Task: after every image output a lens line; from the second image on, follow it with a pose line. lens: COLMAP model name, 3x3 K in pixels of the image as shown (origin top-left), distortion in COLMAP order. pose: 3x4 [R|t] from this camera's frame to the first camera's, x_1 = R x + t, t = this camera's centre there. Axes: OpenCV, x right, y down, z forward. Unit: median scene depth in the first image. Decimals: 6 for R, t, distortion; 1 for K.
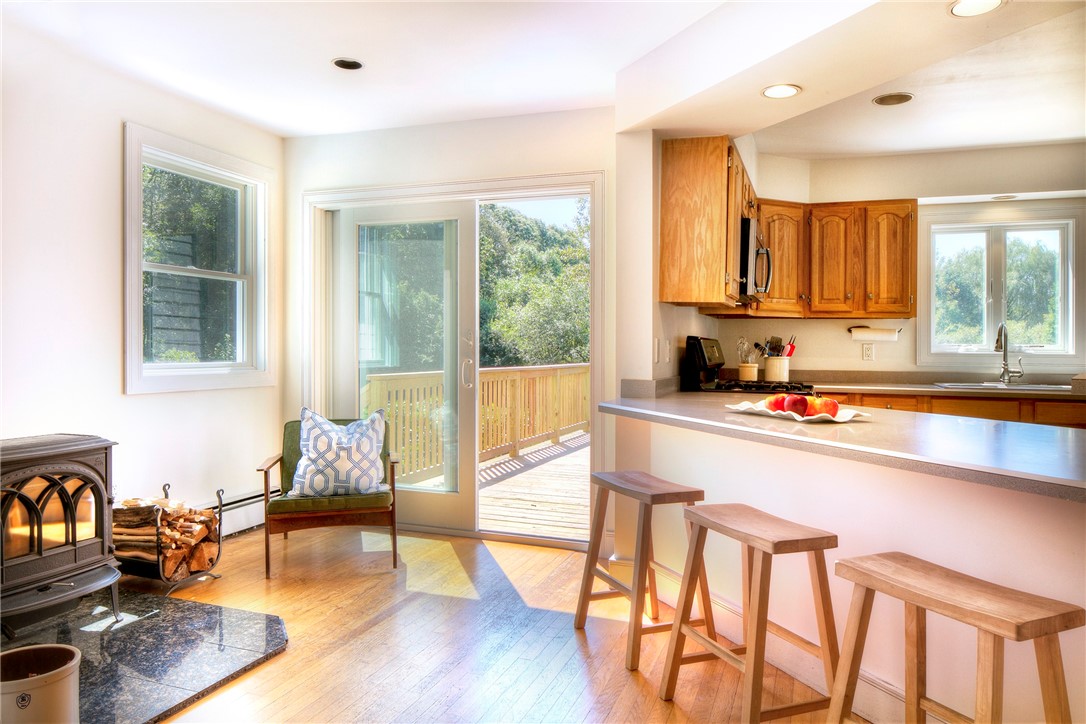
lens RADIAL K [[724.3, 0, 544.7], [0, 724.3, 365.1], [0, 0, 1]] dist [0.002656, 0.001947]
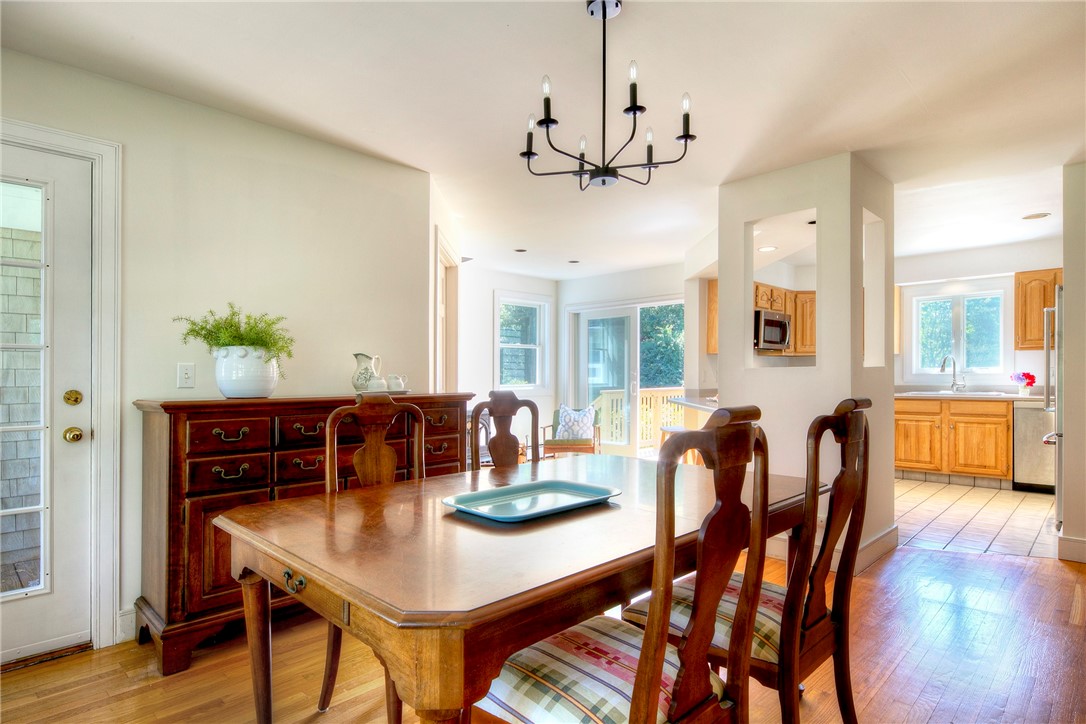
lens RADIAL K [[570.2, 0, 574.3], [0, 570.2, 395.2], [0, 0, 1]] dist [0.022785, 0.001568]
pose [[0.926143, -0.006442, -0.377119, 0.326824], [0.011949, 0.999853, 0.012266, 0.007382], [0.376984, -0.015866, 0.926084, -0.559759]]
